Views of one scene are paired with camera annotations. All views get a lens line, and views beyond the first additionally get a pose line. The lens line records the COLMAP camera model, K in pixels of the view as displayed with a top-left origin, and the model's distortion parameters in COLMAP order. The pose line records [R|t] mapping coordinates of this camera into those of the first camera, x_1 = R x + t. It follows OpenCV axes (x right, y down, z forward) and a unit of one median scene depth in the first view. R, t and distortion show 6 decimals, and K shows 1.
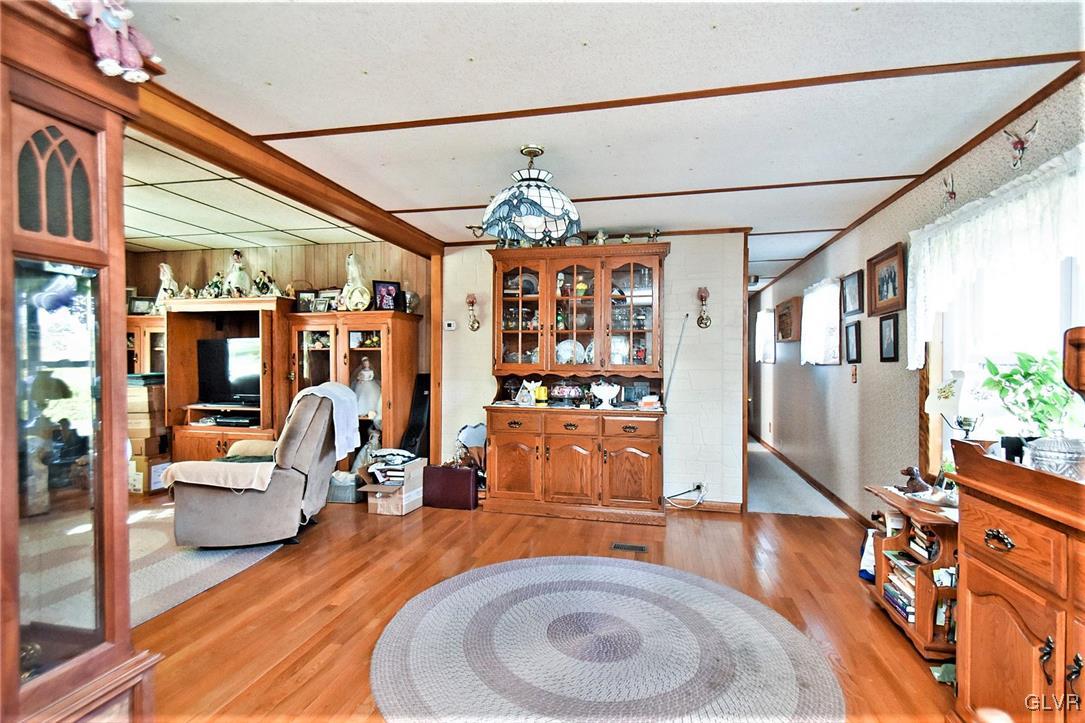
lens RADIAL K [[519.5, 0, 542.5], [0, 519.5, 361.5], [0, 0, 1]] dist [0.030488, -0.015268]
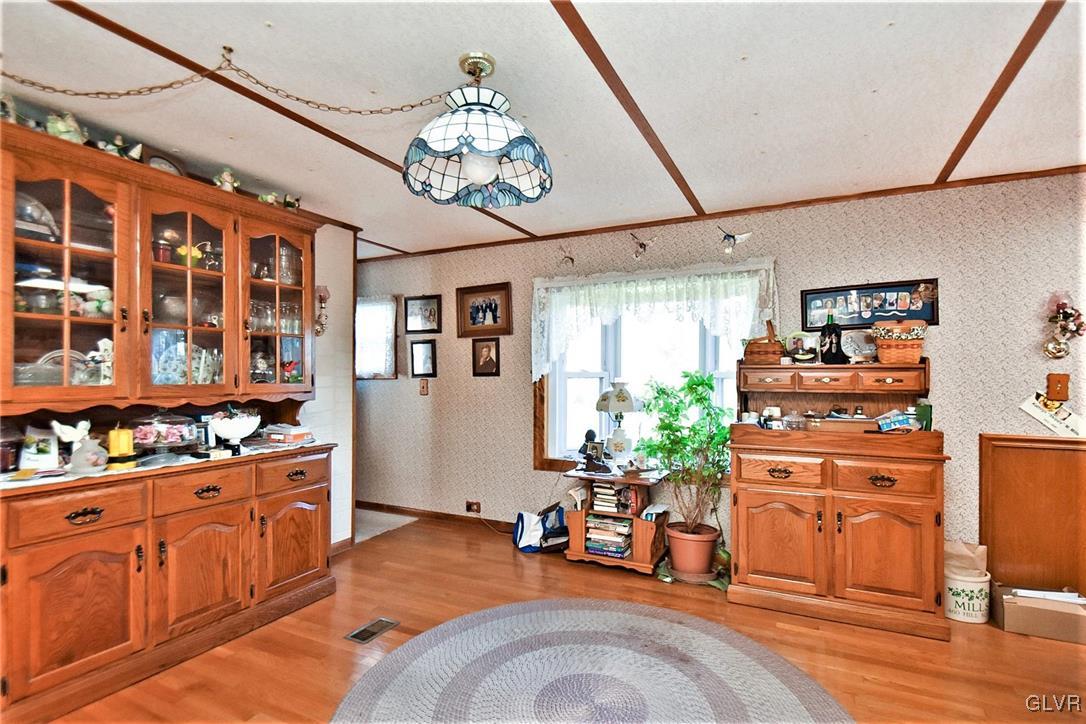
lens RADIAL K [[523.6, 0, 545.7], [0, 523.6, 372.3], [0, 0, 1]] dist [0.023267, -0.014925]
pose [[0.241702, -0.001831, 0.970349, -0.408828], [0.001730, 0.999997, 0.001456, -0.008390], [-0.970349, 0.001327, 0.241705, 0.474116]]
